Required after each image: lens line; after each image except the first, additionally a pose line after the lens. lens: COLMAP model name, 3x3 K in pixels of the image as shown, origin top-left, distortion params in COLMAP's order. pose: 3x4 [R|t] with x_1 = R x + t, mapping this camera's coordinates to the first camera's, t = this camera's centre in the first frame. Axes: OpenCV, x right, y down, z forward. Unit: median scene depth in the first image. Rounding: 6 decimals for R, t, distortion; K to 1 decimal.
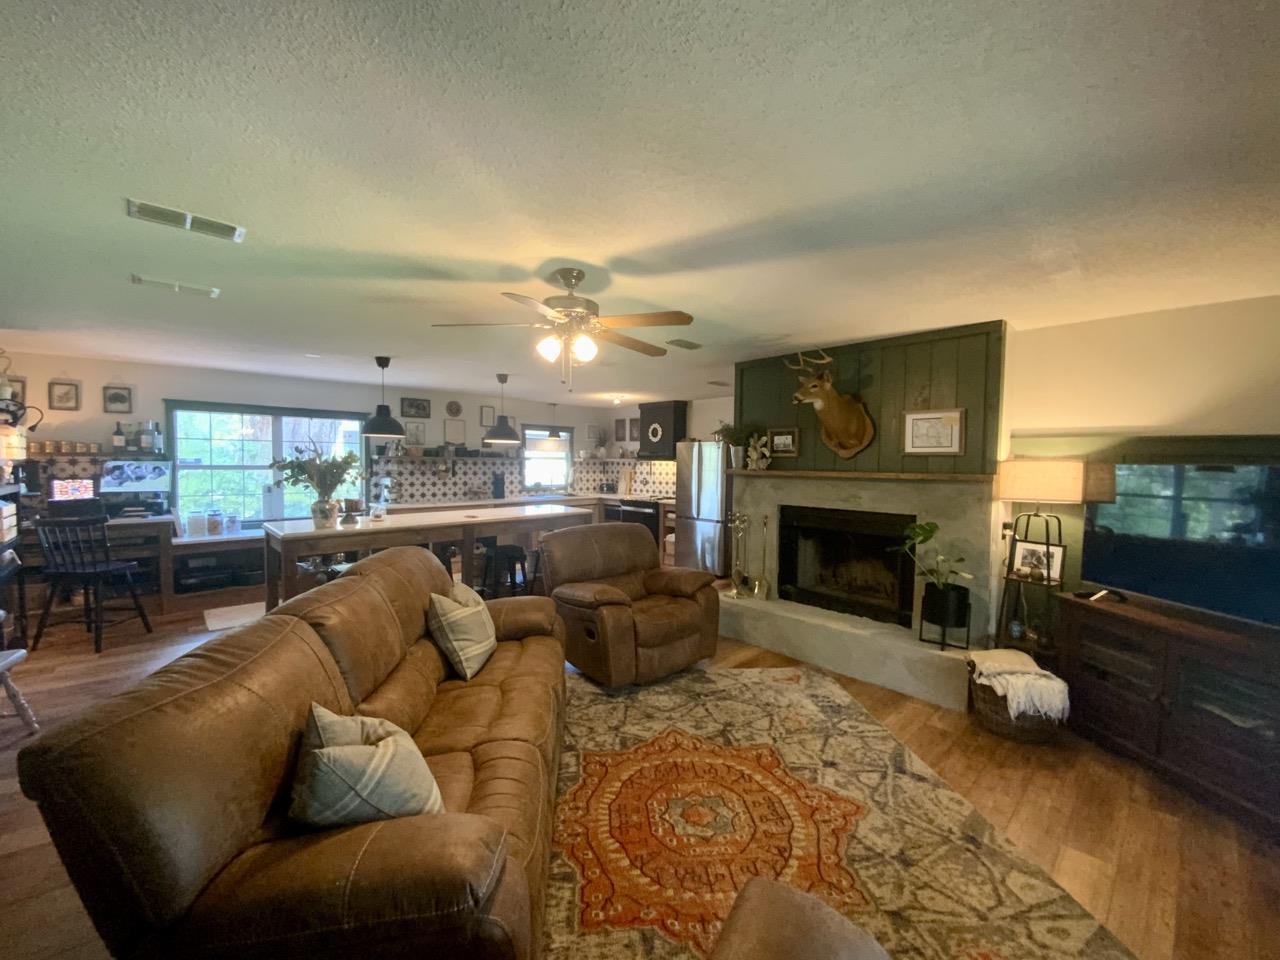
lens RADIAL K [[504.2, 0, 645.2], [0, 504.2, 482.3], [0, 0, 1]] dist [0.000913, -0.010179]
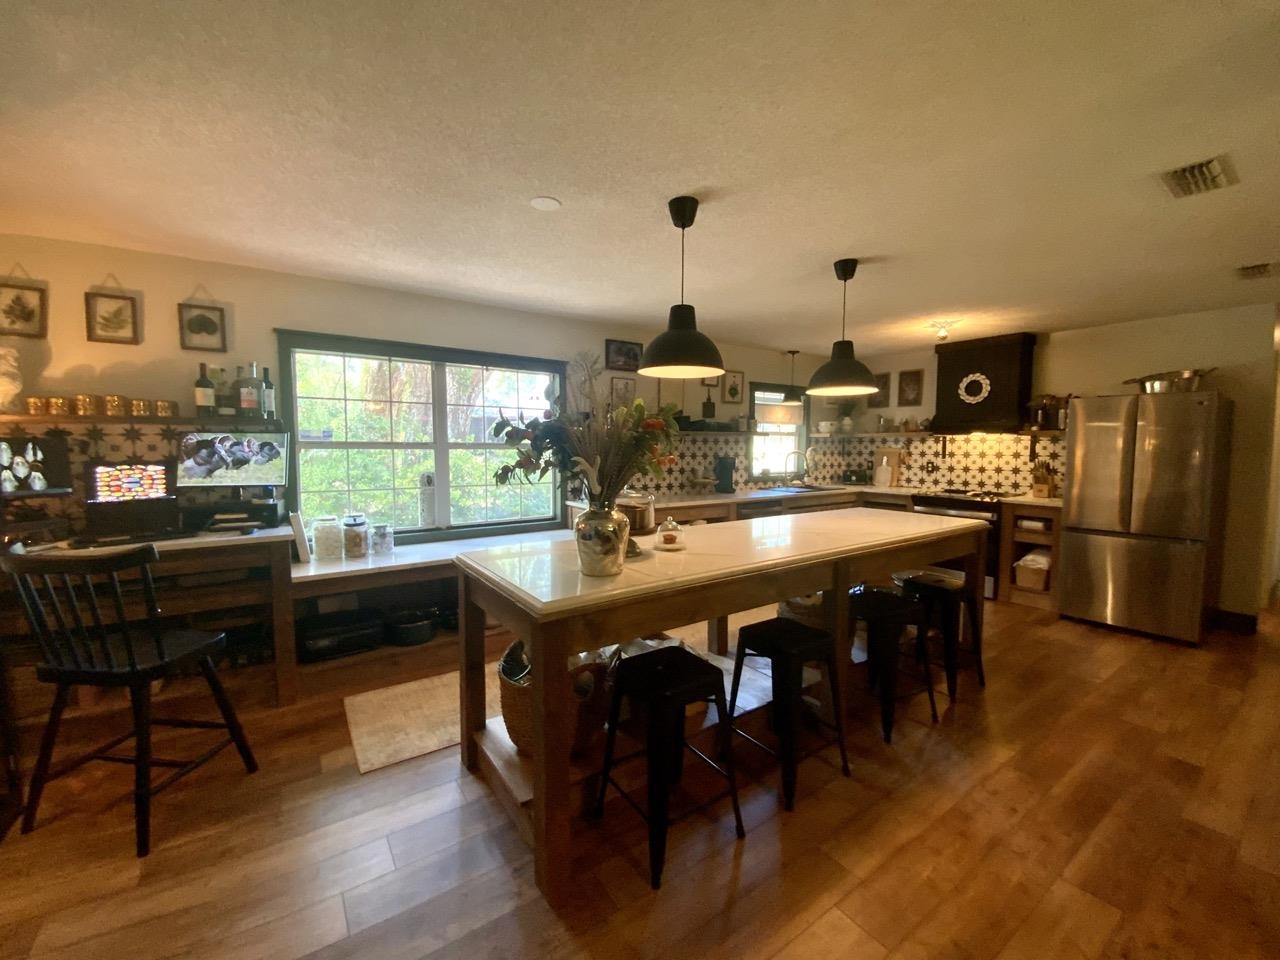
lens RADIAL K [[522.5, 0, 640.0], [0, 522.5, 480.0], [0, 0, 1]] dist [-0.000499, 0.000082]
pose [[0.985169, 0.001785, -0.171580, -0.447400], [0.001840, 0.999778, 0.020967, 0.000010], [0.171580, -0.020971, 0.984947, 0.477979]]
